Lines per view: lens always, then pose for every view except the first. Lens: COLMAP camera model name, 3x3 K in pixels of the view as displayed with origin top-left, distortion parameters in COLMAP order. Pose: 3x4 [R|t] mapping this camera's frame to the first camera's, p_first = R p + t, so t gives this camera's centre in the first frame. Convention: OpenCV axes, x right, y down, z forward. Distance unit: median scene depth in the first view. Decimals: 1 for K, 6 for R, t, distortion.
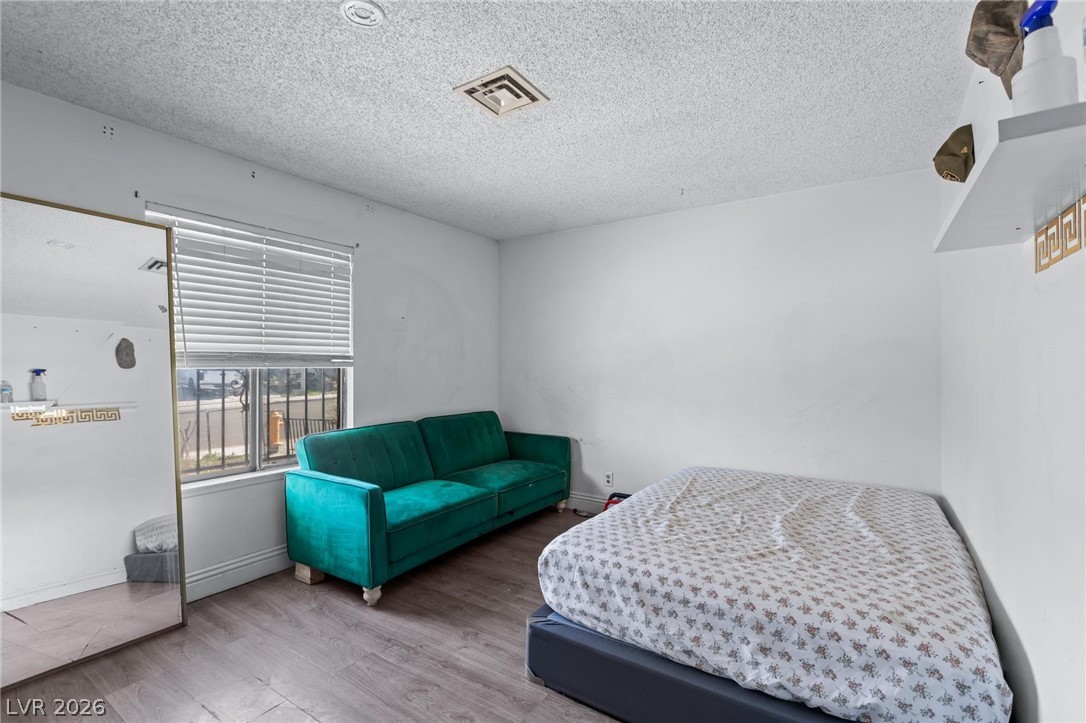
lens RADIAL K [[488.1, 0, 543.0], [0, 488.1, 361.5], [0, 0, 1]] dist [-0.013306, -0.000508]
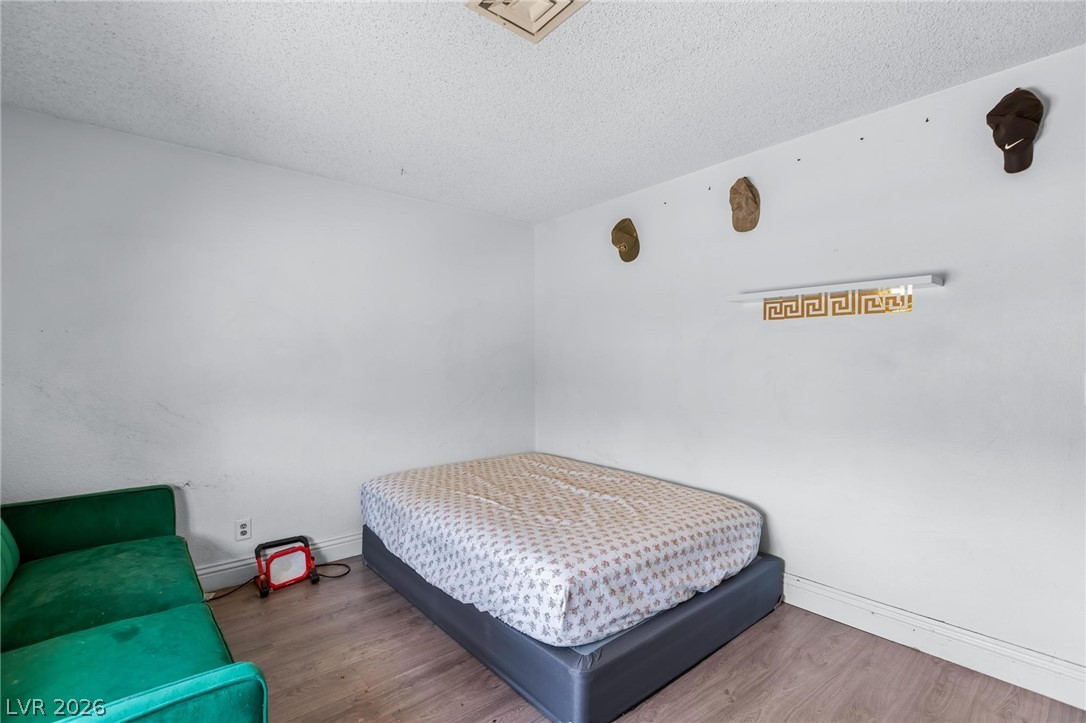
lens RADIAL K [[488.1, 0, 543.0], [0, 488.1, 361.5], [0, 0, 1]] dist [-0.013306, -0.000508]
pose [[0.285760, 0.000355, 0.958301, -0.843511], [-0.001774, 0.999998, 0.000159, 0.002991], [-0.958299, -0.001745, 0.285761, 0.825045]]
